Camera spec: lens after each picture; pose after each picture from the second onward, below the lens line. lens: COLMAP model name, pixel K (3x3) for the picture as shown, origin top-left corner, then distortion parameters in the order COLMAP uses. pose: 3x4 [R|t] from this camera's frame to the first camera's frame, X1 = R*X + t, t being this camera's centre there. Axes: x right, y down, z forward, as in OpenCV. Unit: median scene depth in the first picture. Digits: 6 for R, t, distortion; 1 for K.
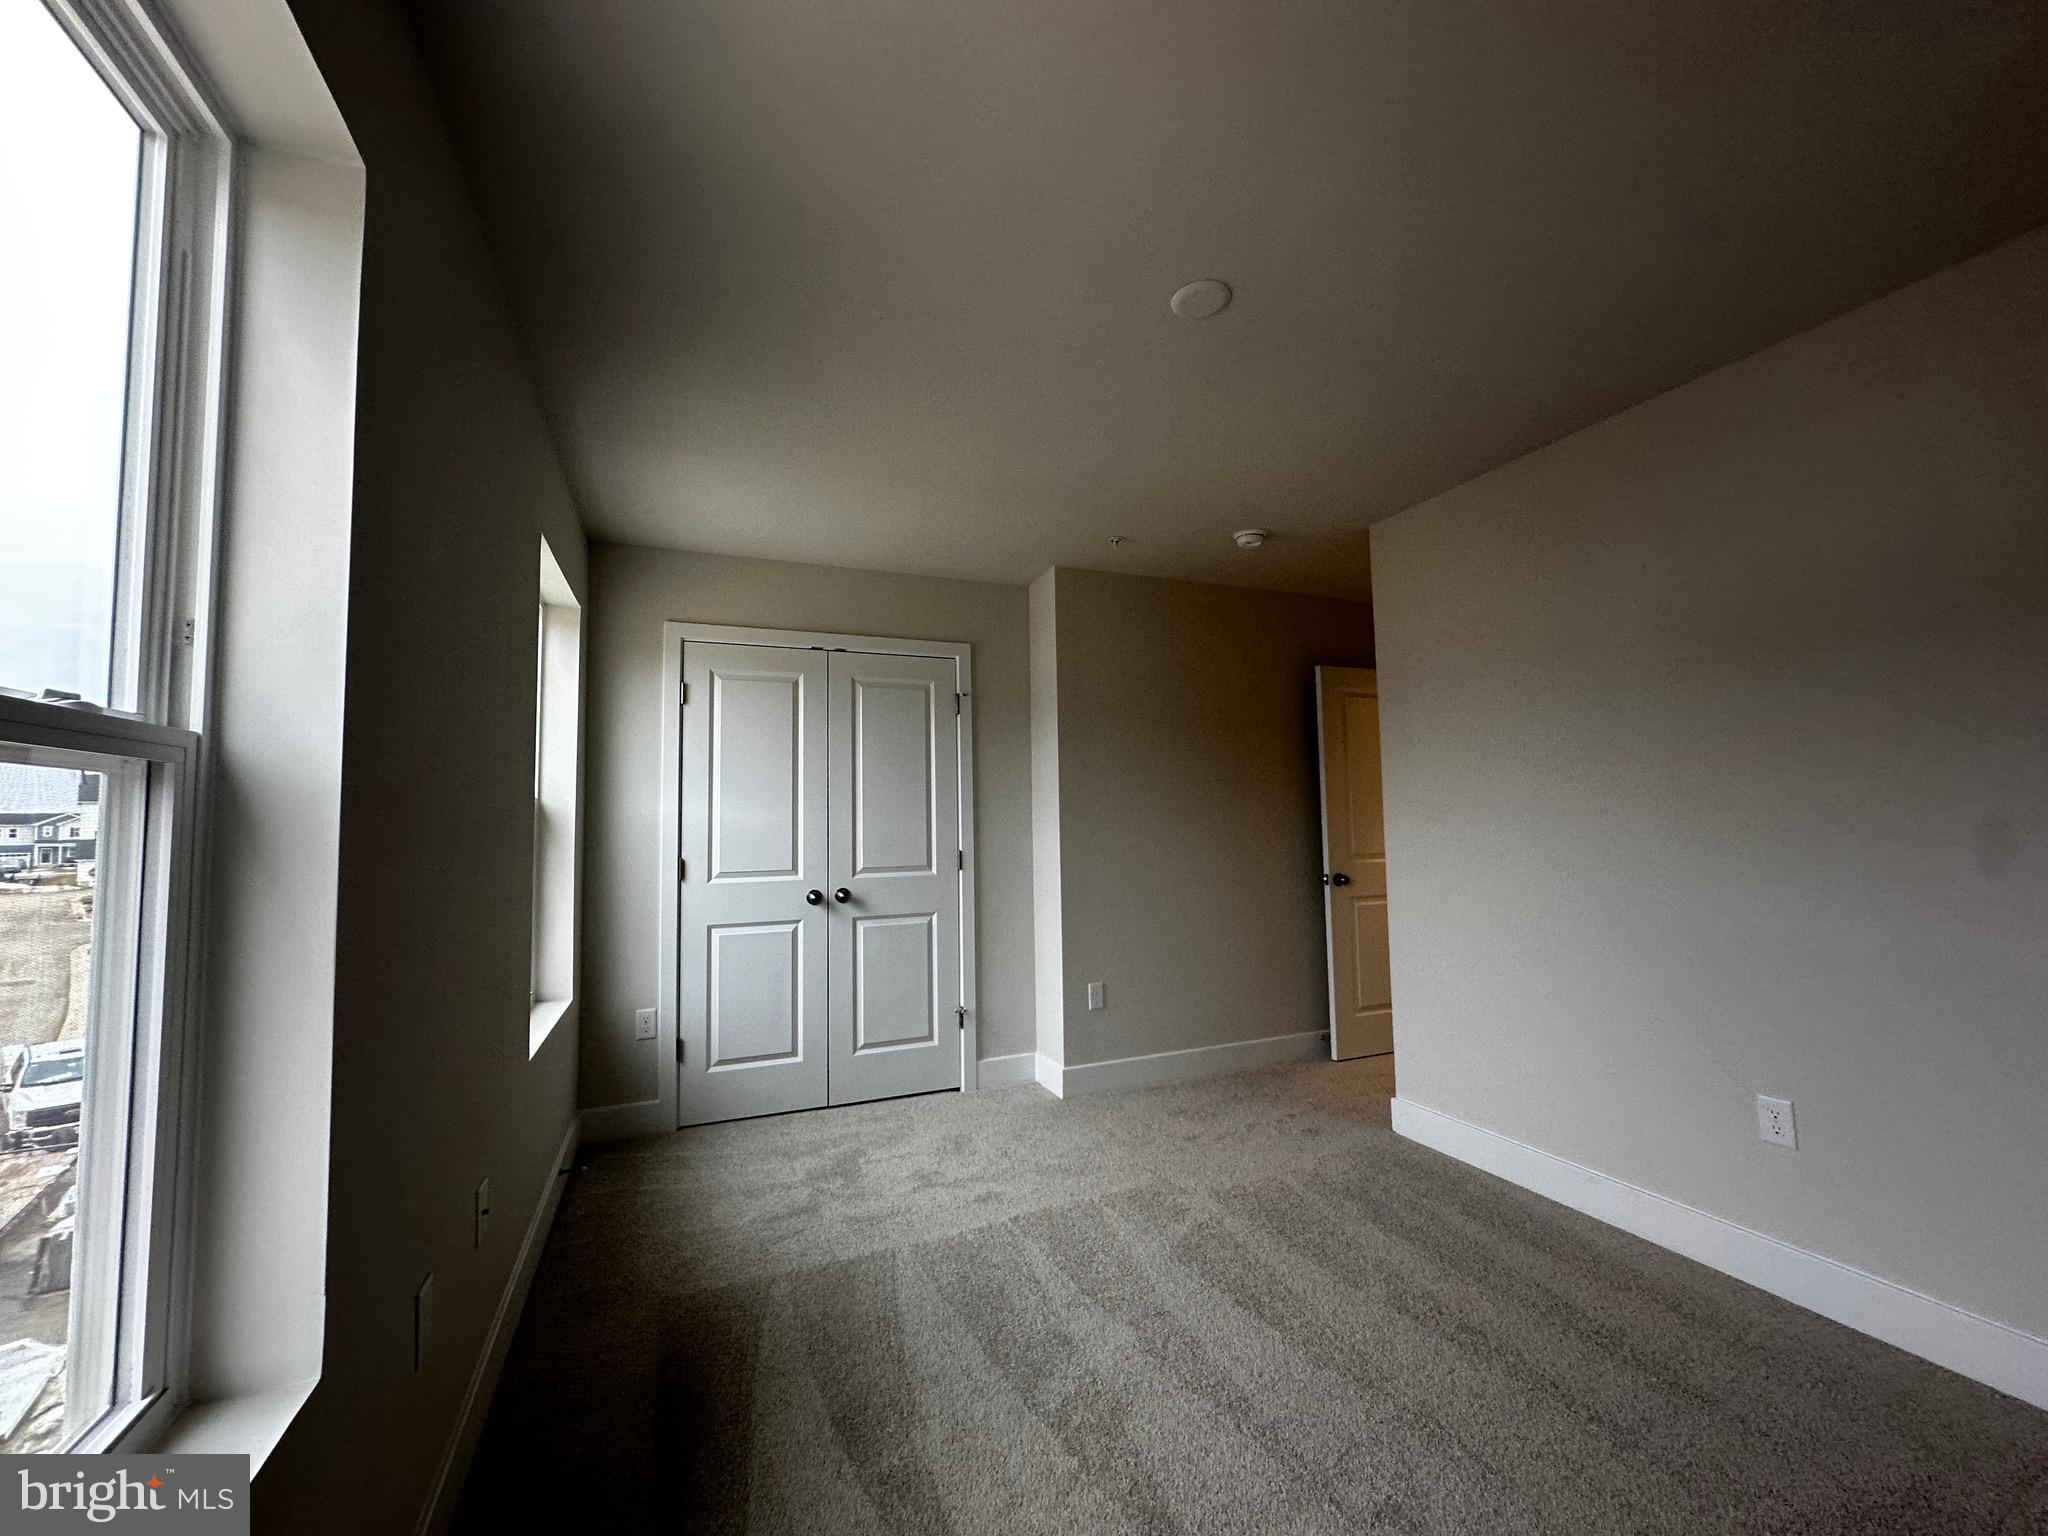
lens RADIAL K [[821.0, 0, 1024.0], [0, 821.0, 768.0], [0, 0, 1]] dist [0.001168, 0.000639]
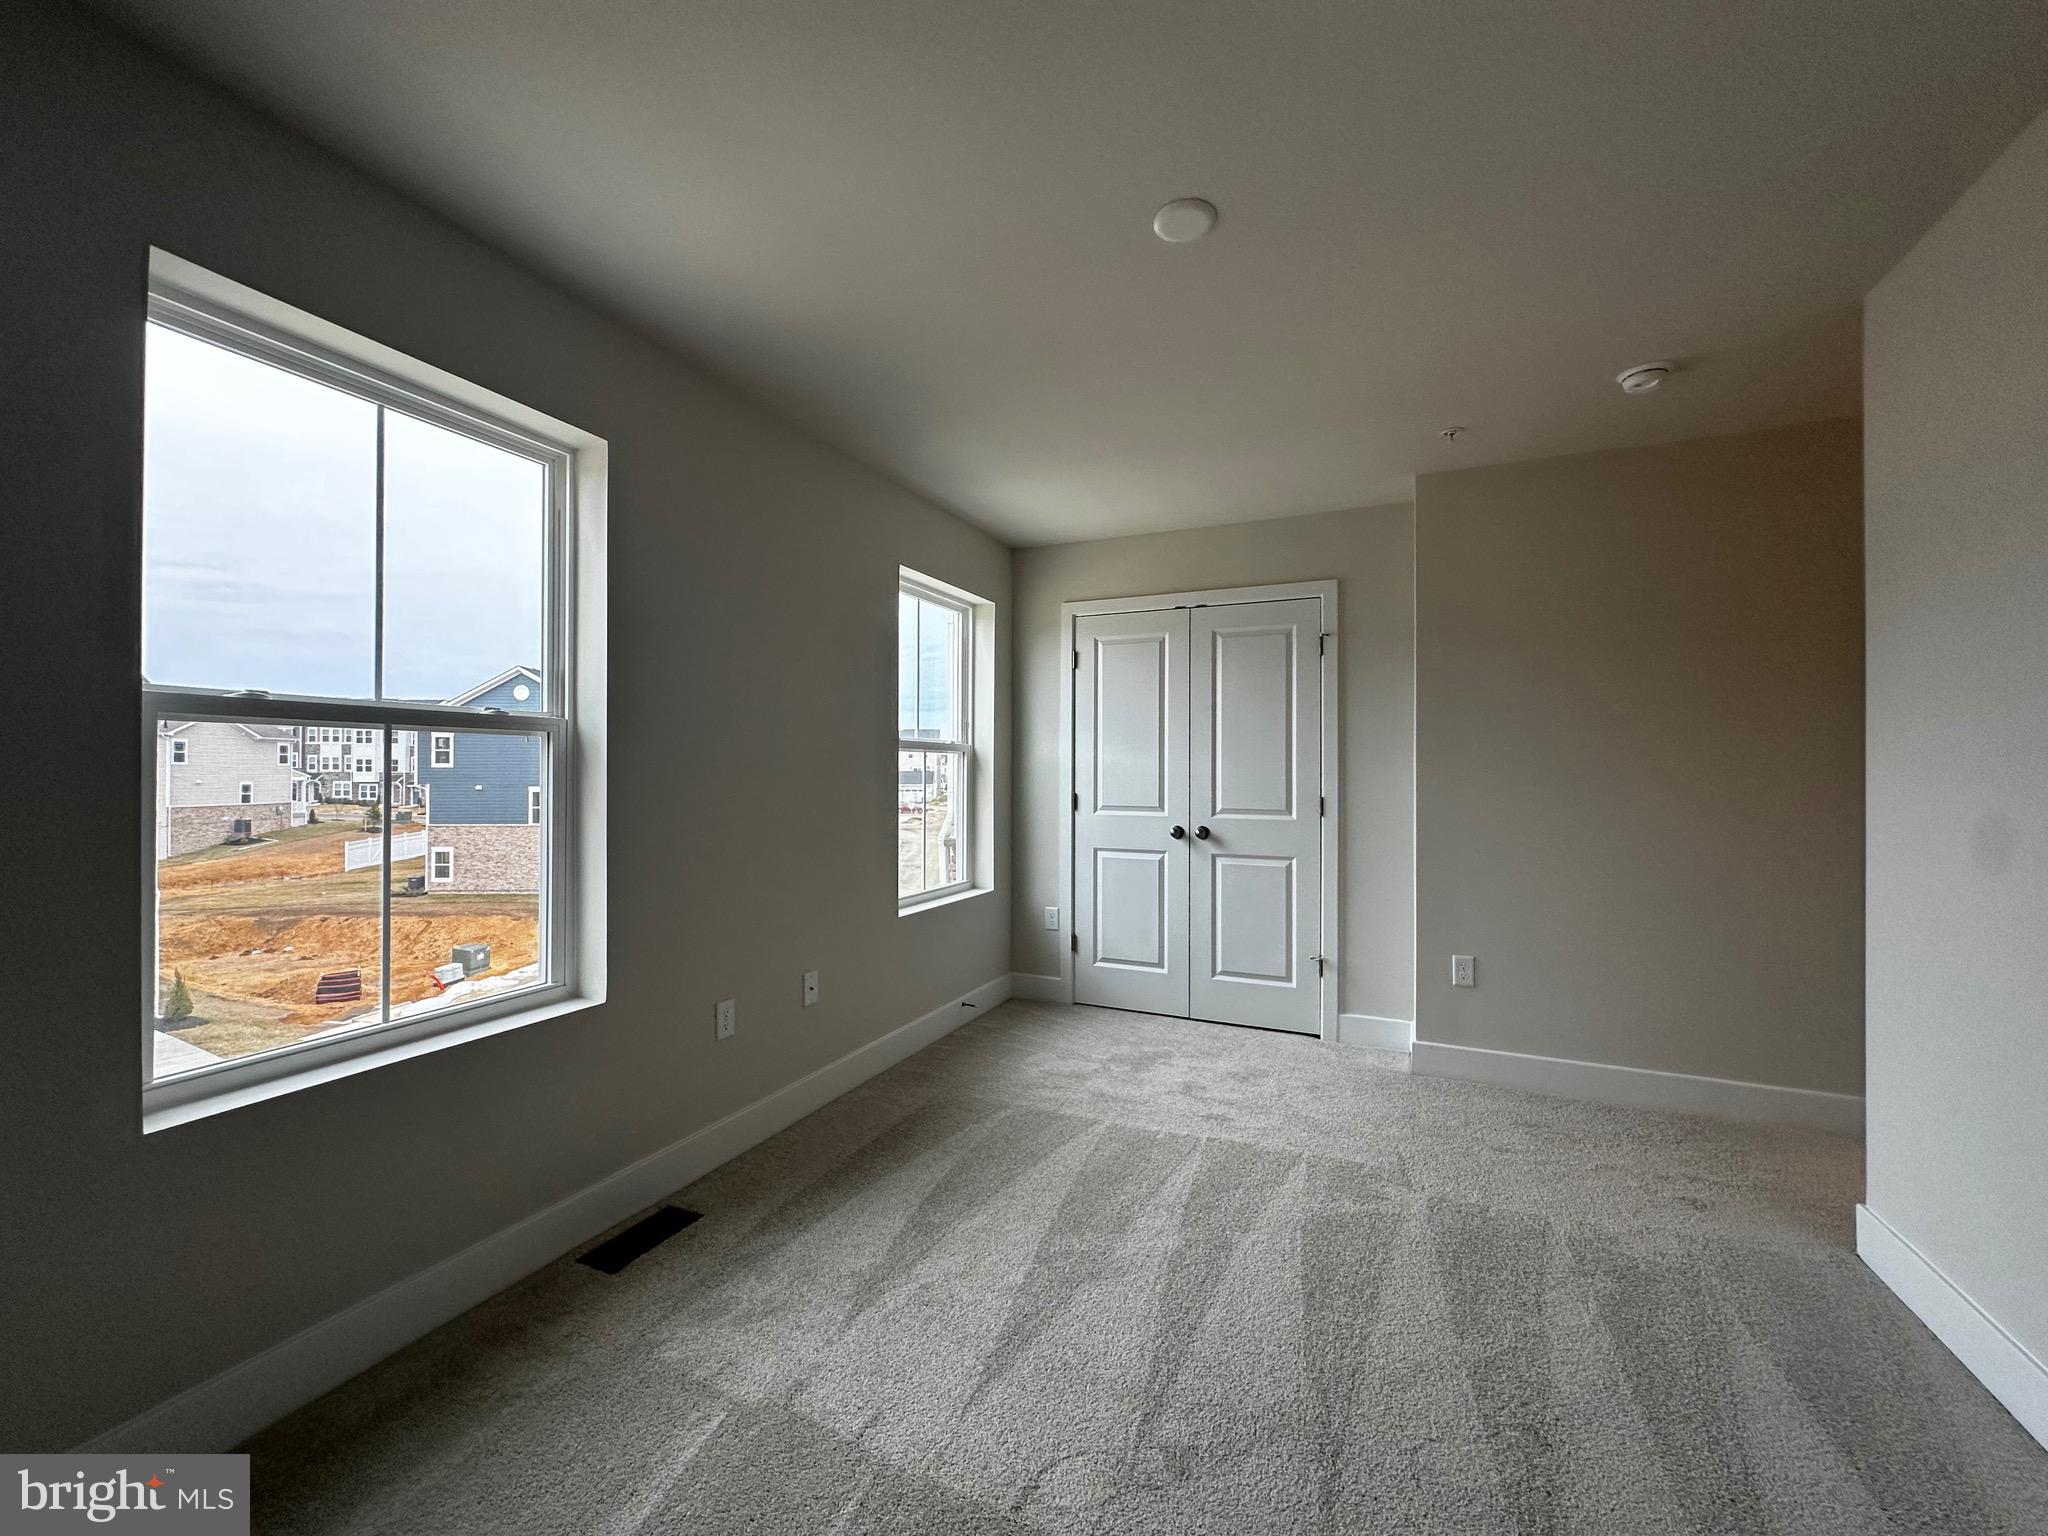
lens RADIAL K [[821.0, 0, 1024.0], [0, 821.0, 768.0], [0, 0, 1]] dist [0.001168, 0.000639]
pose [[0.678382, 0.015057, -0.734555, 0.439212], [0.034752, 0.998013, 0.052551, 0.003861], [0.733887, -0.061177, 0.676511, 0.097193]]
